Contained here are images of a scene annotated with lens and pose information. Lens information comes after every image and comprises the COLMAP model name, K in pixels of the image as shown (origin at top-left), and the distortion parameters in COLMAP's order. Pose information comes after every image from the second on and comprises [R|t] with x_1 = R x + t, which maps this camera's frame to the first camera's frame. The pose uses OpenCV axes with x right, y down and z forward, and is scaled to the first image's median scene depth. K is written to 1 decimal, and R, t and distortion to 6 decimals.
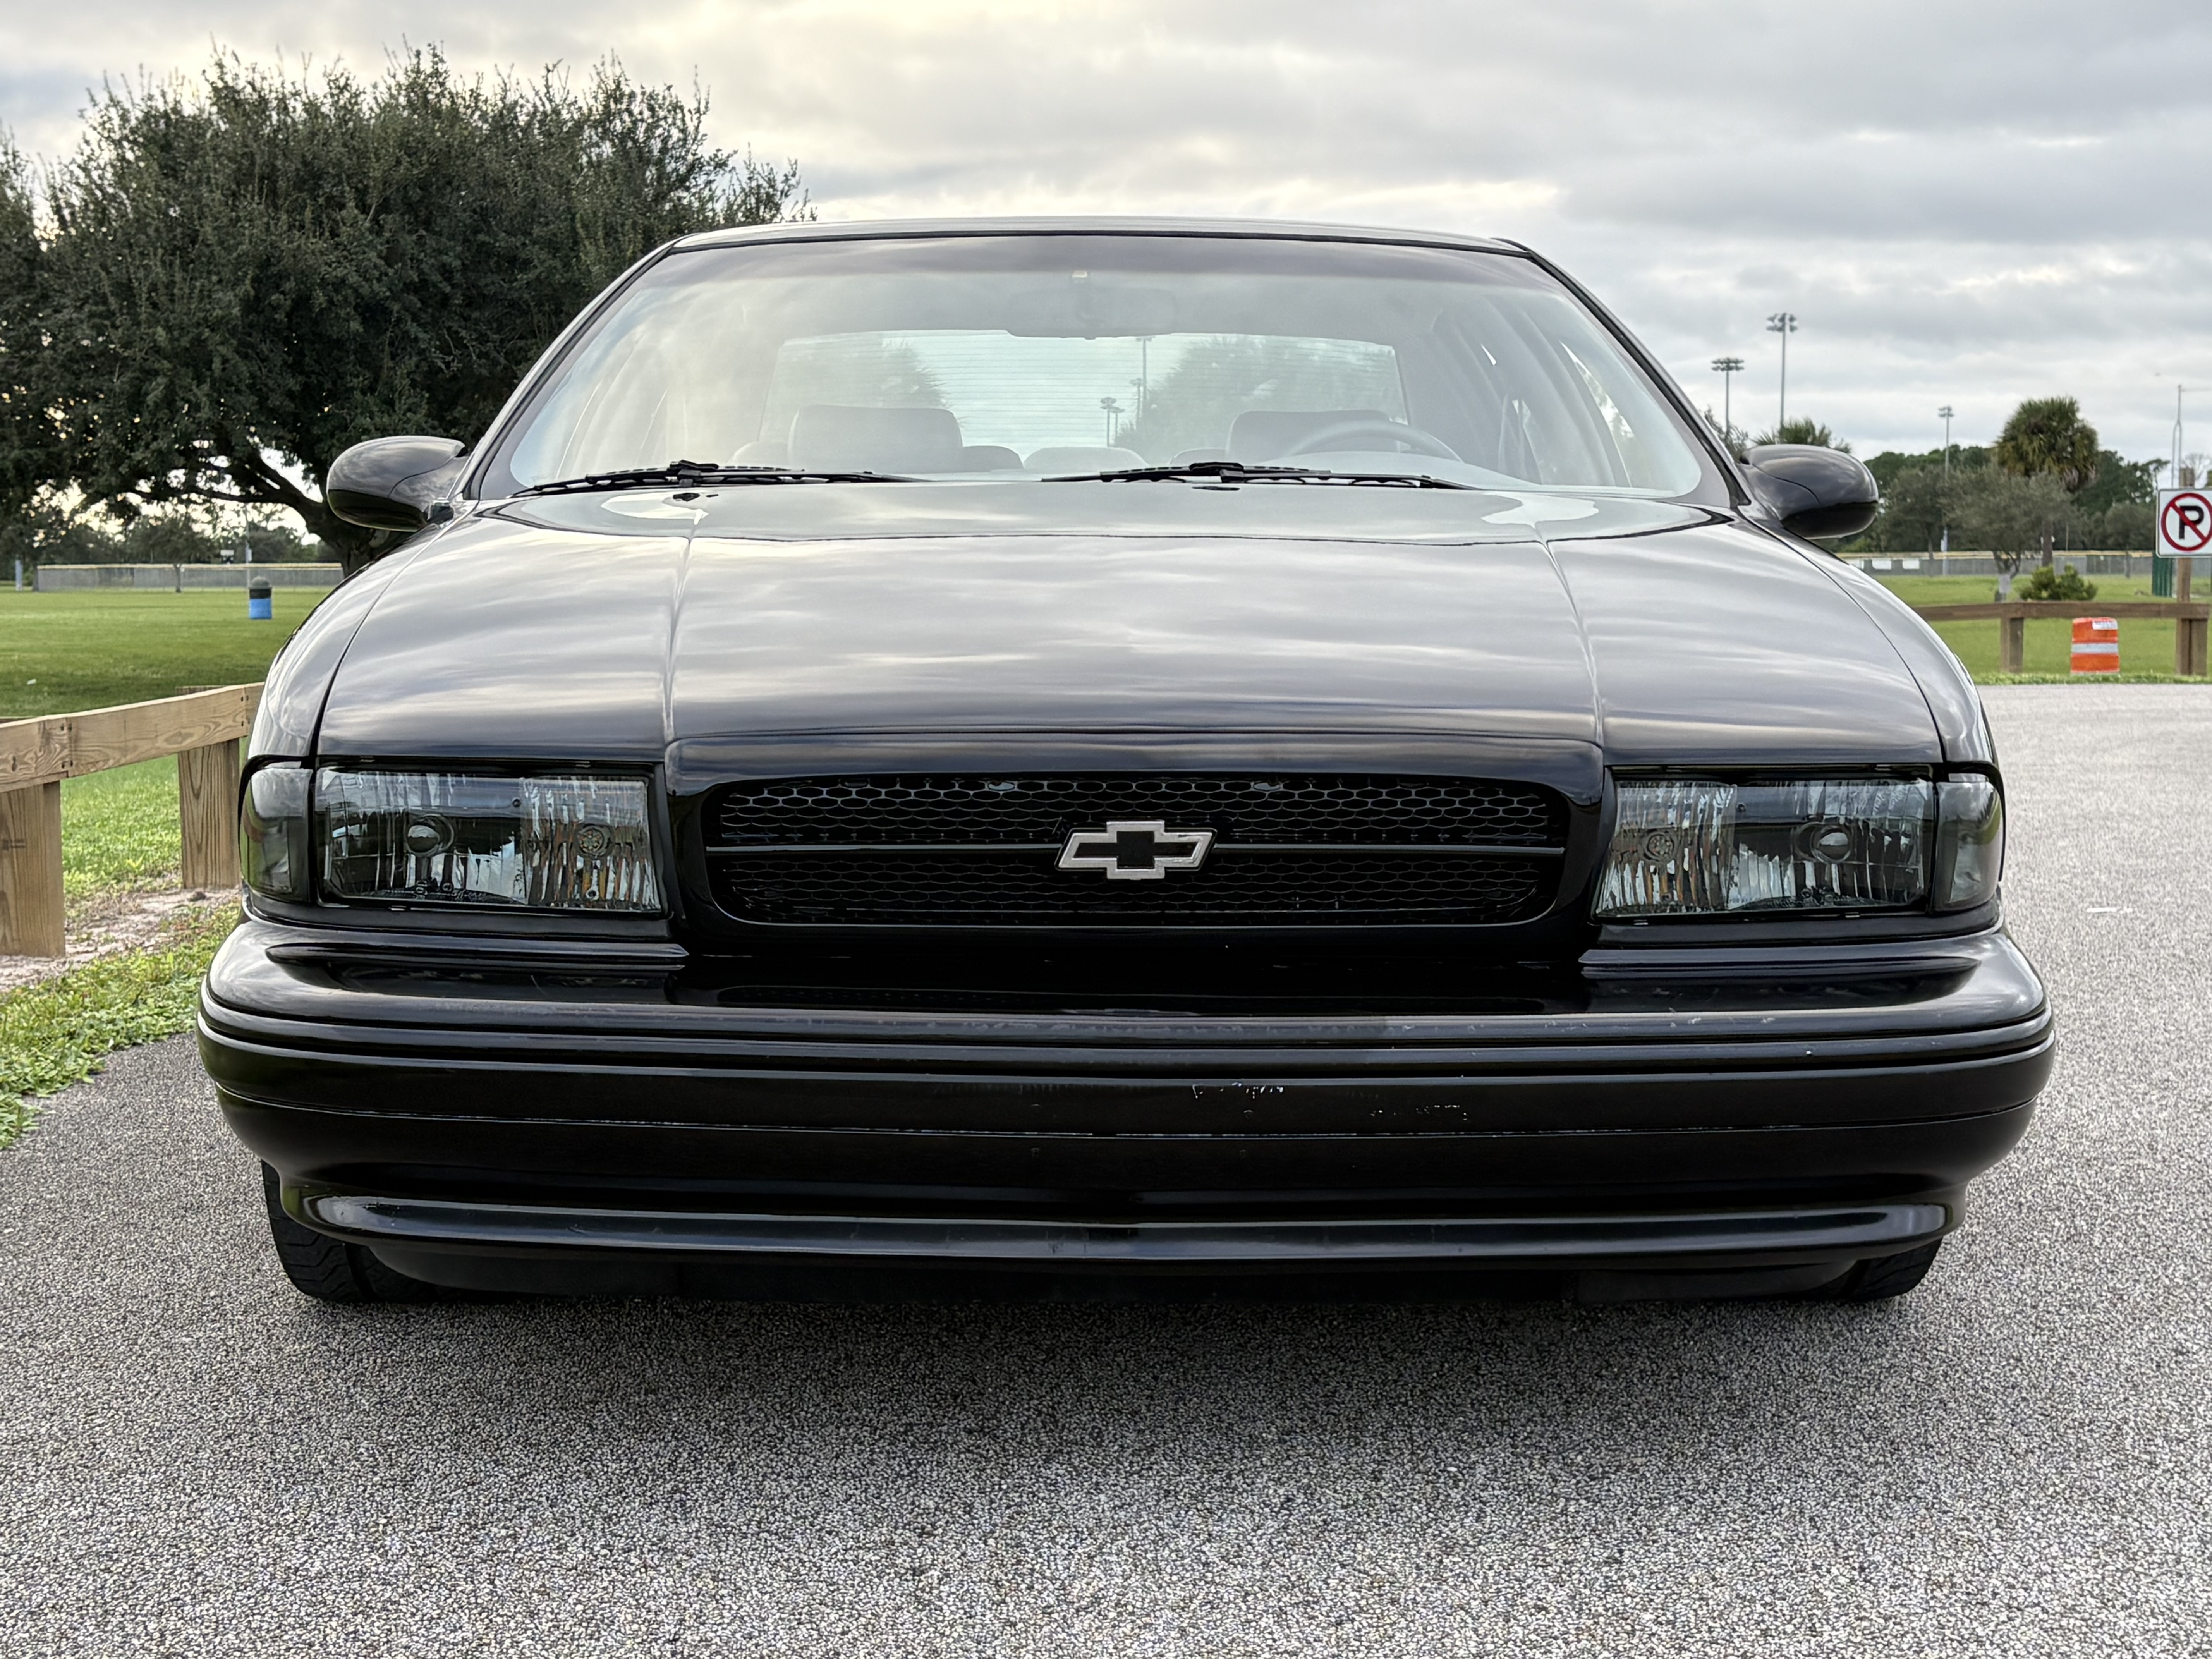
lens RADIAL K [[3290.9, 0, 1106.2], [0, 3290.9, 822.1], [0, 0, 1]] dist [0.027050, 0.000000]
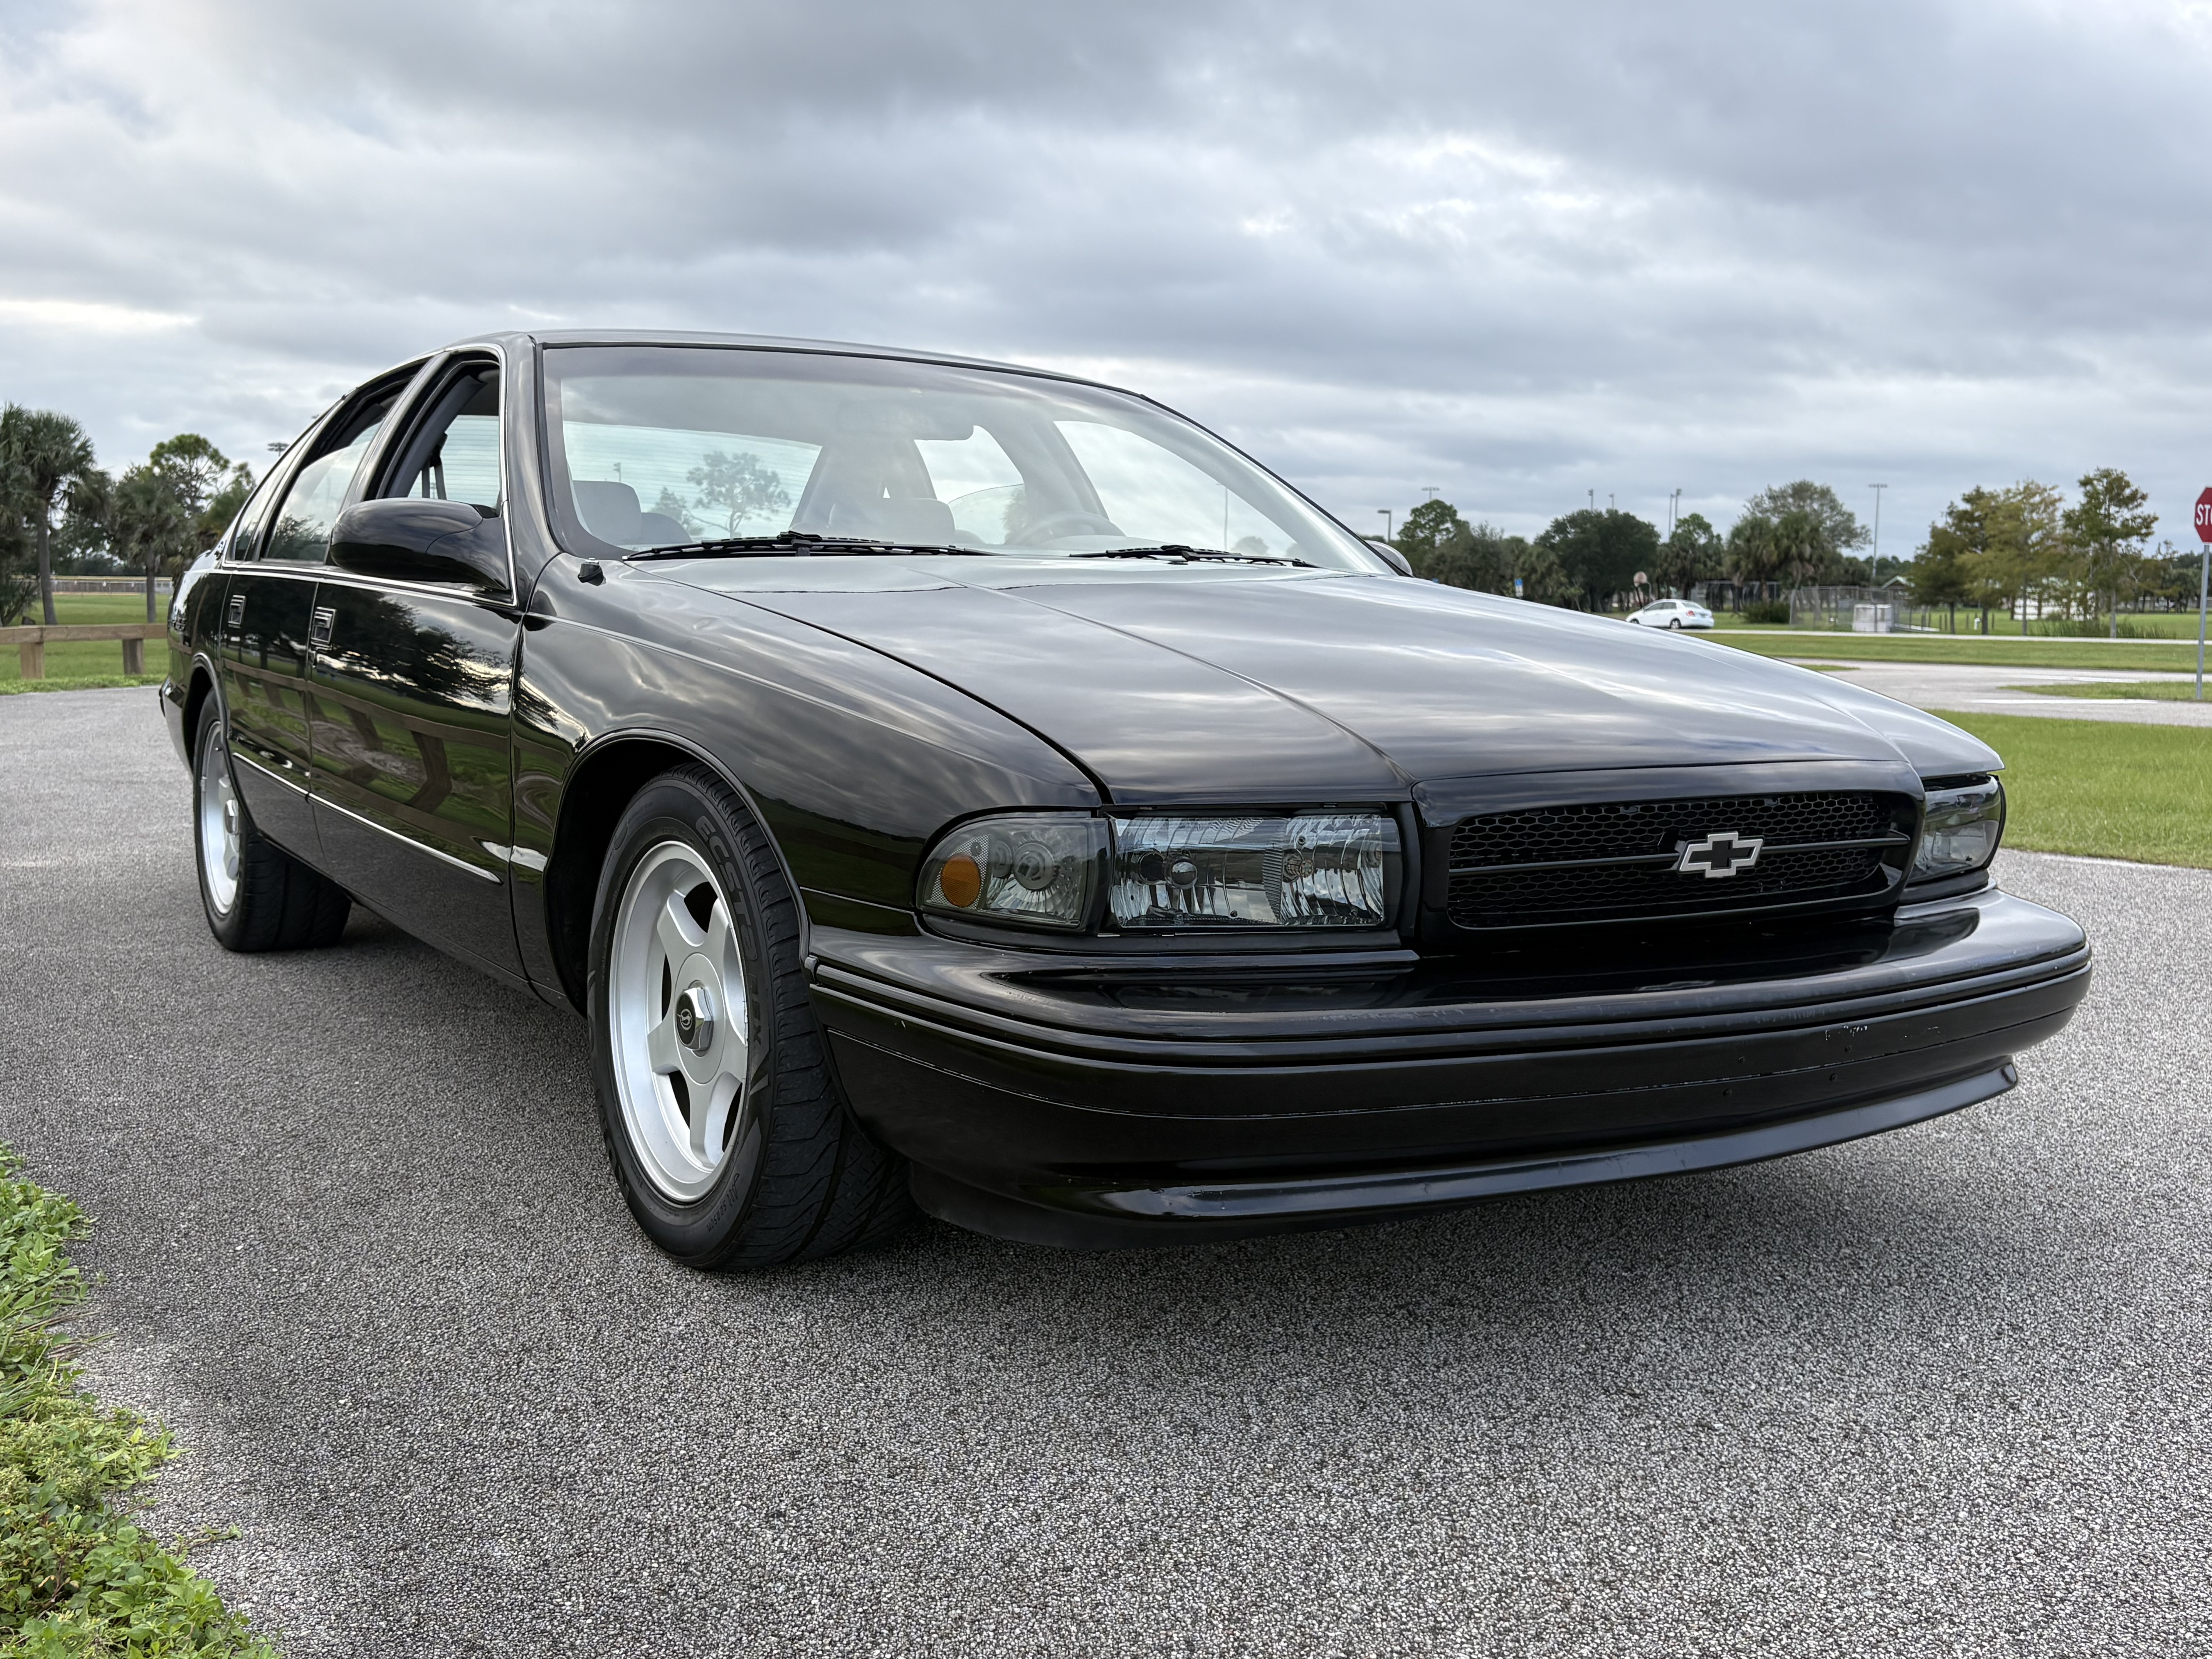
lens RADIAL K [[2114.1, 0, 1105.5], [0, 2114.1, 842.9], [0, 0, 1]] dist [0.050628, 0.000000]
pose [[0.857024, -0.047154, 0.513115, -0.627501], [0.026419, 0.998515, 0.047635, -0.042596], [-0.514599, -0.027269, 0.856997, 0.387682]]
